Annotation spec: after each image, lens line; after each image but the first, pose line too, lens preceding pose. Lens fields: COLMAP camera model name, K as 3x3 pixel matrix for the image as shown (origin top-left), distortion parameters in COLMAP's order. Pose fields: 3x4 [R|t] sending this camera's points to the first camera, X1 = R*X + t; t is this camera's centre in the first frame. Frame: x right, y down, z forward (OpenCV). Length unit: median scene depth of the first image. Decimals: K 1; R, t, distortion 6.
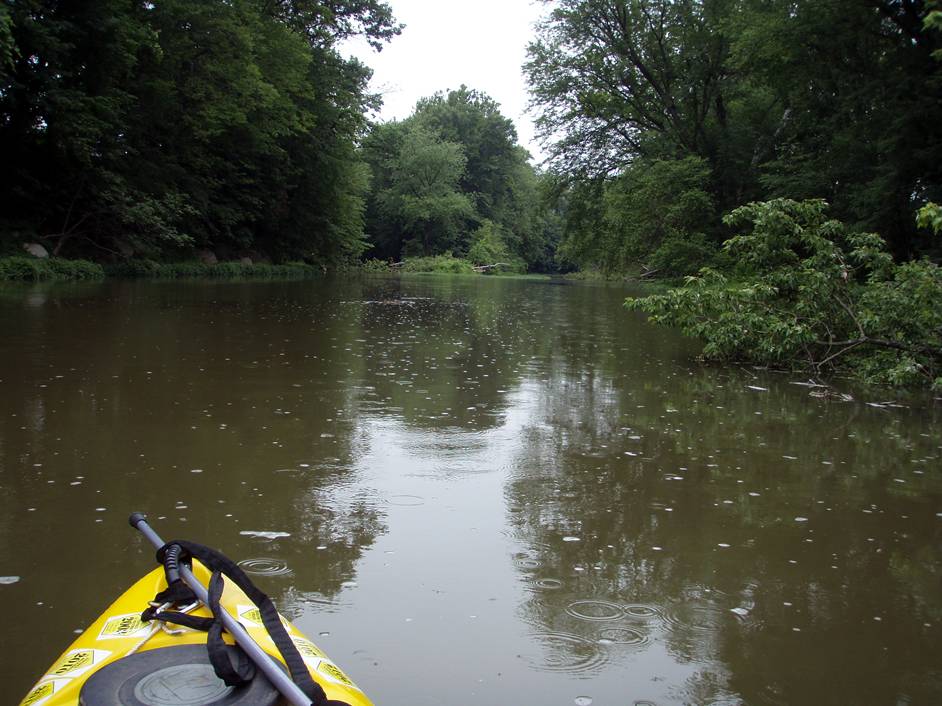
lens RADIAL K [[1669.5, 0, 471.2], [0, 1669.5, 351.9], [0, 0, 1]] dist [-0.000298, 0.000000]
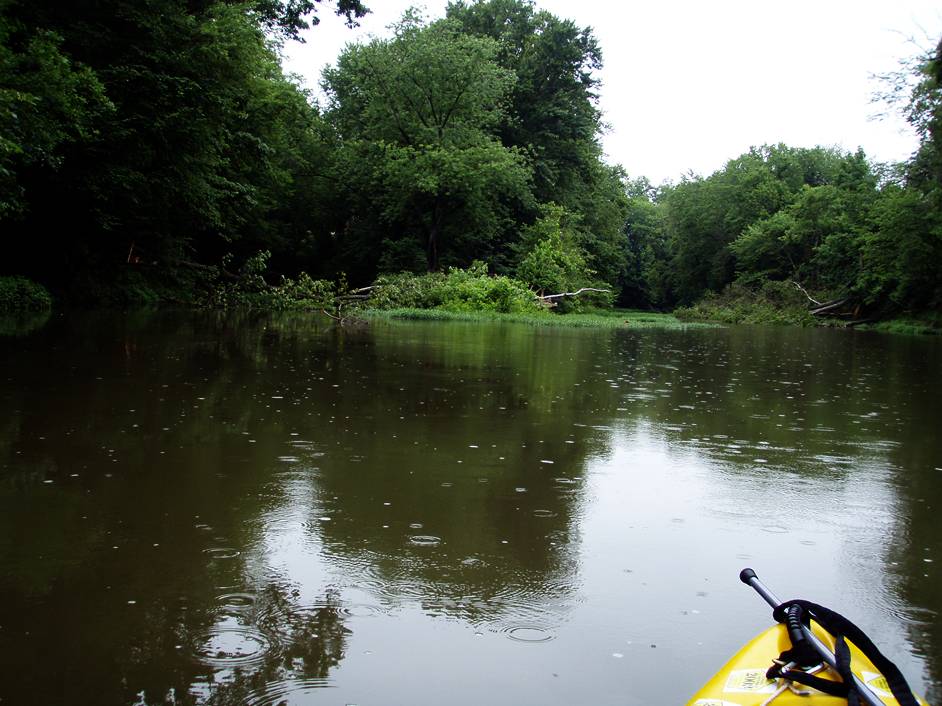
lens RADIAL K [[1669.5, 0, 470.9], [0, 1669.5, 353.2], [0, 0, 1]] dist [-0.000298, 0.000000]
pose [[0.999909, 0.004929, -0.012588, -0.009499], [-0.005152, 0.999829, -0.017748, -0.026268], [0.012499, 0.017811, 0.999763, 0.526940]]
